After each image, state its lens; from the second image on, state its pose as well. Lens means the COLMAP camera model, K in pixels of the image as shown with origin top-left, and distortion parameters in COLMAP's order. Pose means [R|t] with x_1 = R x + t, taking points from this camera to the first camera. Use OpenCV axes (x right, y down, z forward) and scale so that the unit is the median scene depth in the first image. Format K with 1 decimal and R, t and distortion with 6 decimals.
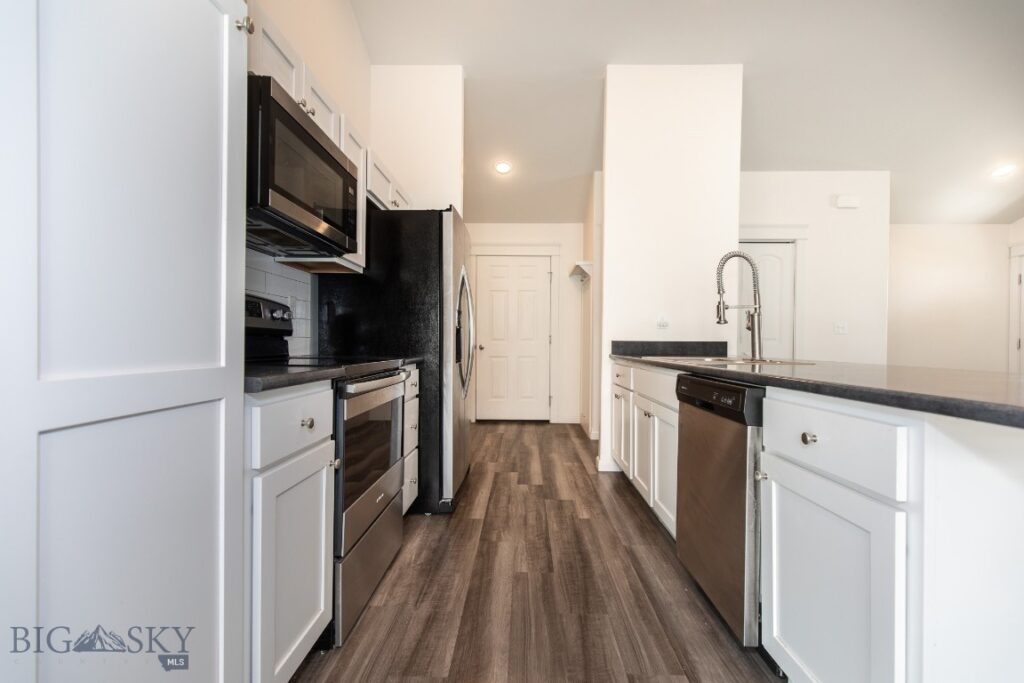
lens RADIAL K [[462.0, 0, 512.4], [0, 462.0, 344.1], [0, 0, 1]] dist [0.003961, 0.000377]
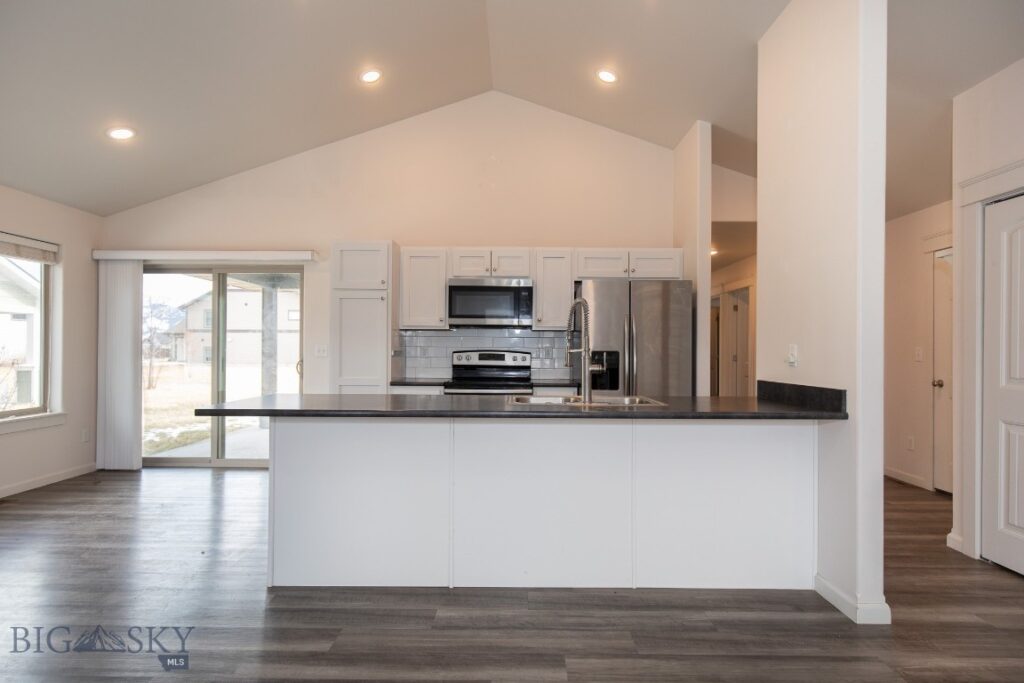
lens RADIAL K [[544.9, 0, 513.5], [0, 544.9, 344.6], [0, 0, 1]] dist [0.002445, -0.000094]
pose [[0.014278, -0.017432, -0.999746, 1.640224], [-0.008752, 0.999808, -0.017558, -0.069144], [0.999860, 0.009000, 0.014123, 0.790111]]
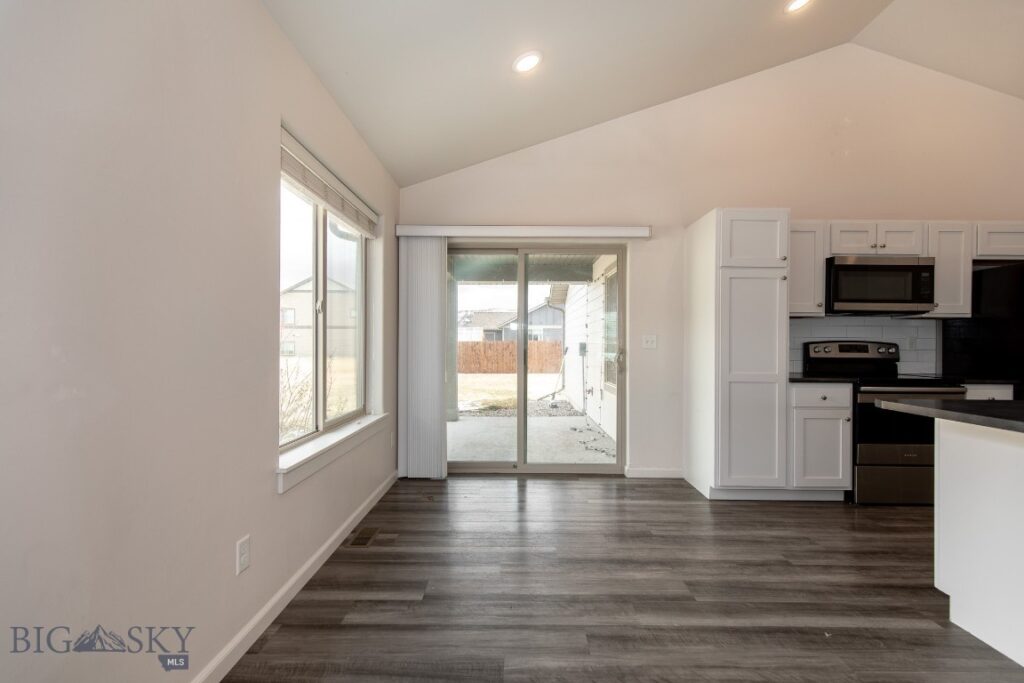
lens RADIAL K [[462.0, 0, 512.4], [0, 462.0, 344.1], [0, 0, 1]] dist [0.003961, 0.000377]
pose [[0.024175, -0.008209, -0.999674, 1.074918], [-0.008904, 0.999925, -0.008427, -0.049493], [0.999668, 0.009104, 0.024100, -0.425639]]
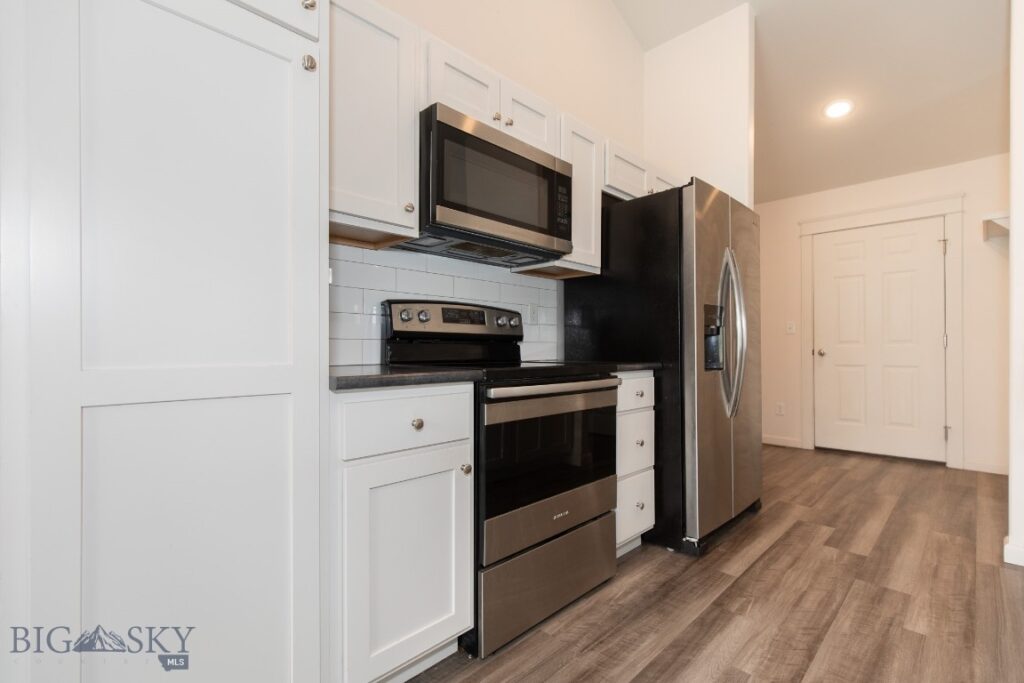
lens RADIAL K [[464.1, 0, 512.1], [0, 464.1, 346.1], [0, 0, 1]] dist [0.008581, -0.000623]
pose [[0.725200, -0.013172, -0.688412, 0.206747], [0.006000, 0.999900, -0.012812, 0.006349], [0.688512, 0.005161, 0.725207, 0.193708]]
